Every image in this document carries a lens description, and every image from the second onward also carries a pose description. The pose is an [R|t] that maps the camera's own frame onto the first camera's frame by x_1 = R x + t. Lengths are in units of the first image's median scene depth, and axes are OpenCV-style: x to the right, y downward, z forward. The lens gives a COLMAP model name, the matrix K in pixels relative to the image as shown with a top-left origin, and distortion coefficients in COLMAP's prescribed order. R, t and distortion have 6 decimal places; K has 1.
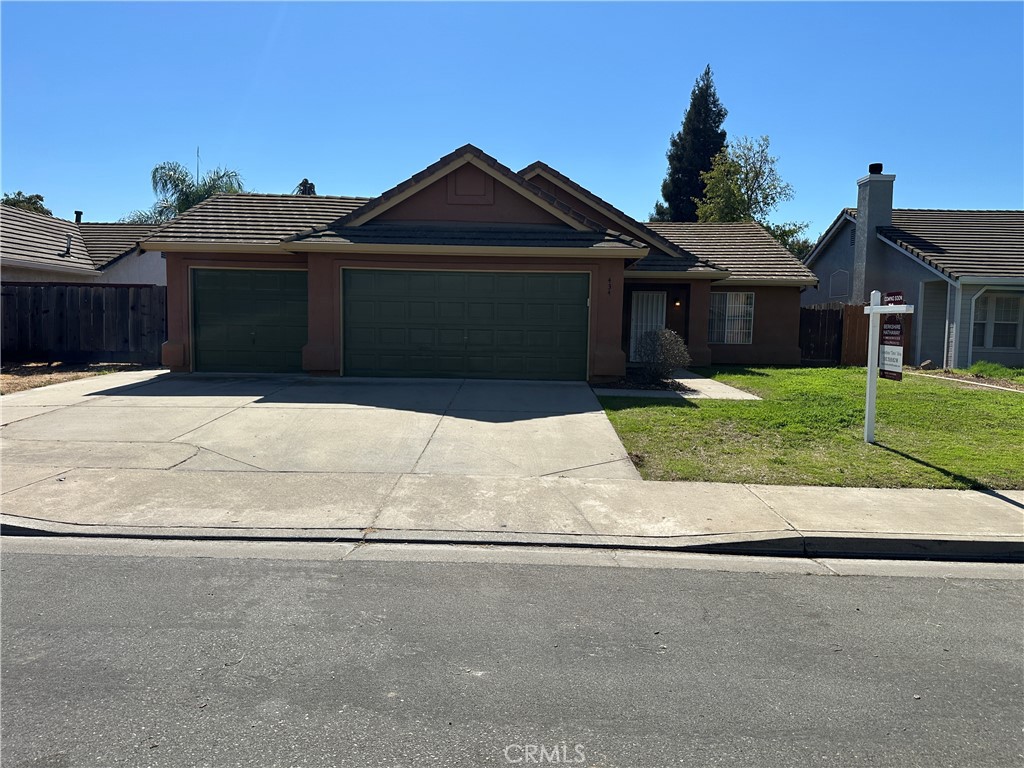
lens RADIAL K [[710.7, 0, 512.0], [0, 710.7, 384.0], [0, 0, 1]] dist [0.062049, 0.000598]
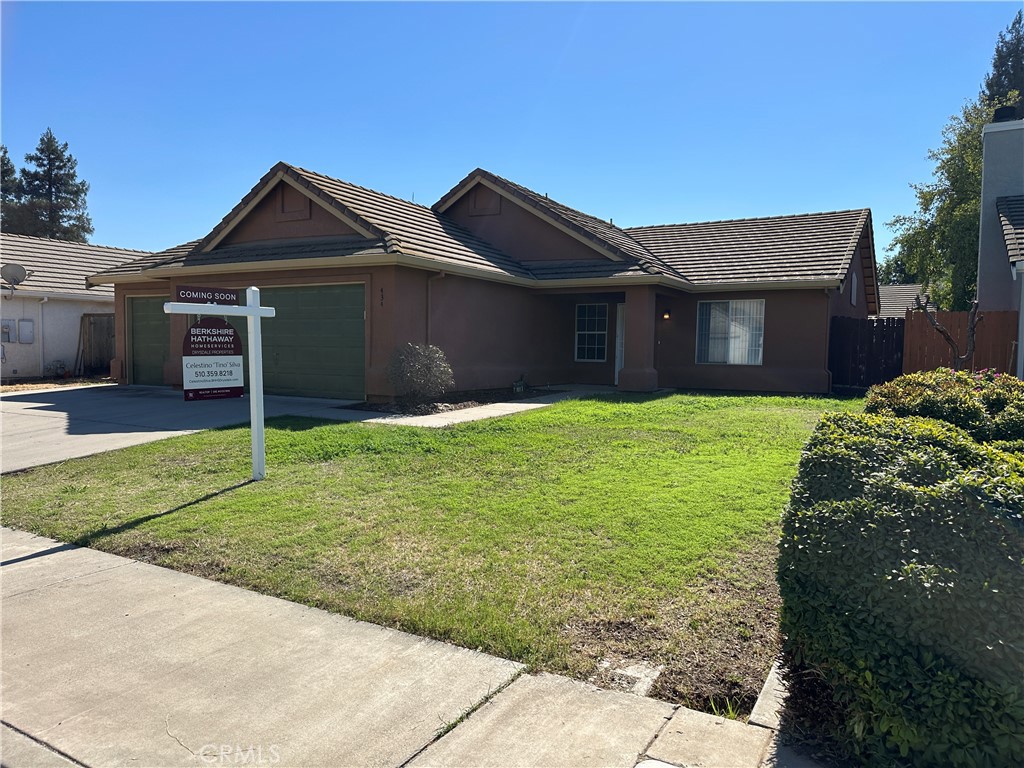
lens RADIAL K [[692.8, 0, 512.0], [0, 692.8, 384.0], [0, 0, 1]] dist [0.052647, 0.001275]
pose [[0.879960, 0.016256, -0.474770, 0.617523], [-0.032465, 0.999136, -0.025963, -0.007985], [0.473937, 0.038260, 0.879727, 0.268274]]
